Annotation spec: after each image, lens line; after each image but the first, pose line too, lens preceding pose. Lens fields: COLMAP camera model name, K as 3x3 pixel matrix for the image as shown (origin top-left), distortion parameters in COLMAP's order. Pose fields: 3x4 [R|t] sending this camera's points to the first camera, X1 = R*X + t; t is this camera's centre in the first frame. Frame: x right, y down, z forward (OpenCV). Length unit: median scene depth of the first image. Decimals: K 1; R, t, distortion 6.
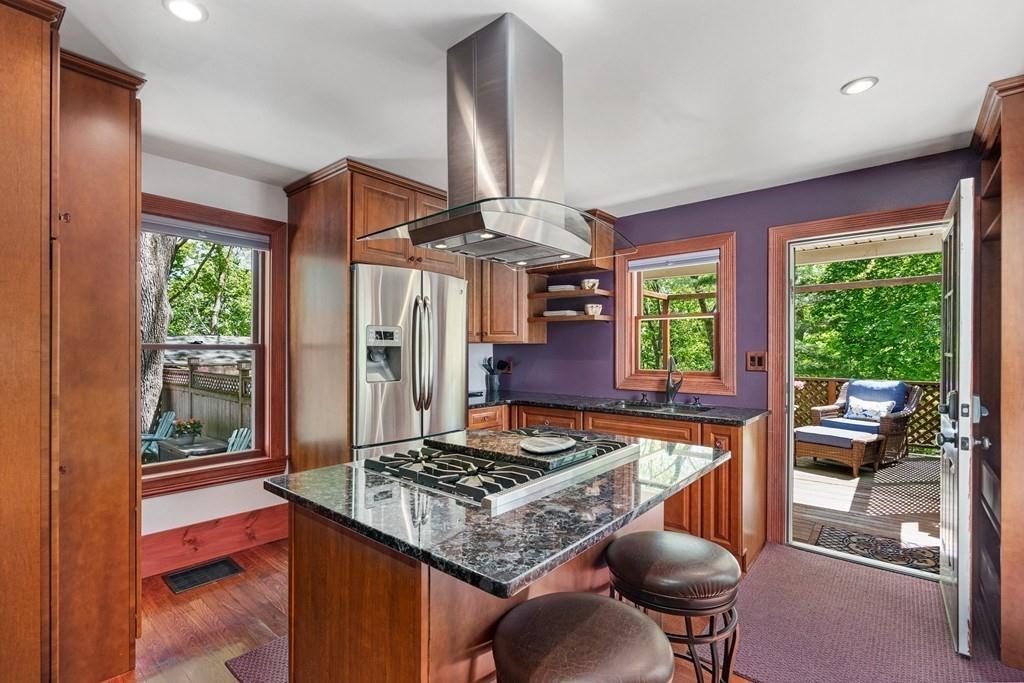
lens RADIAL K [[465.9, 0, 511.5], [0, 465.9, 347.3], [0, 0, 1]] dist [0.001488, 0.000051]
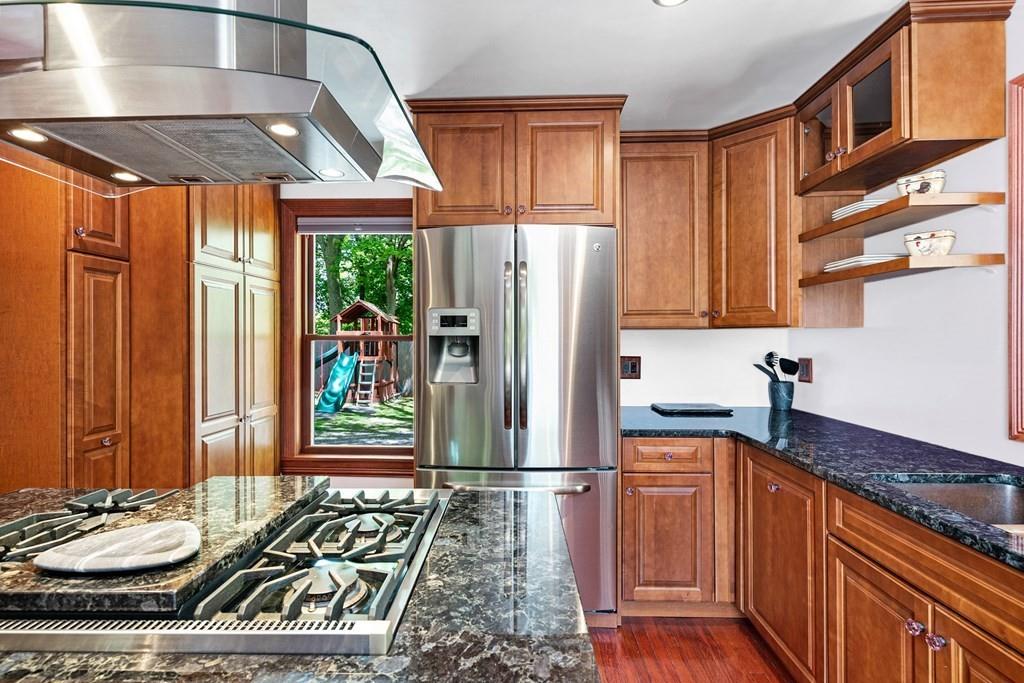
lens RADIAL K [[502.2, 0, 508.2], [0, 502.2, 338.2], [0, 0, 1]] dist [-0.000395, 0.000221]
pose [[0.625258, -0.004477, -0.780405, 0.417534], [0.007085, 0.999975, -0.000060, 0.002213], [0.780386, -0.005492, 0.625274, 0.593809]]
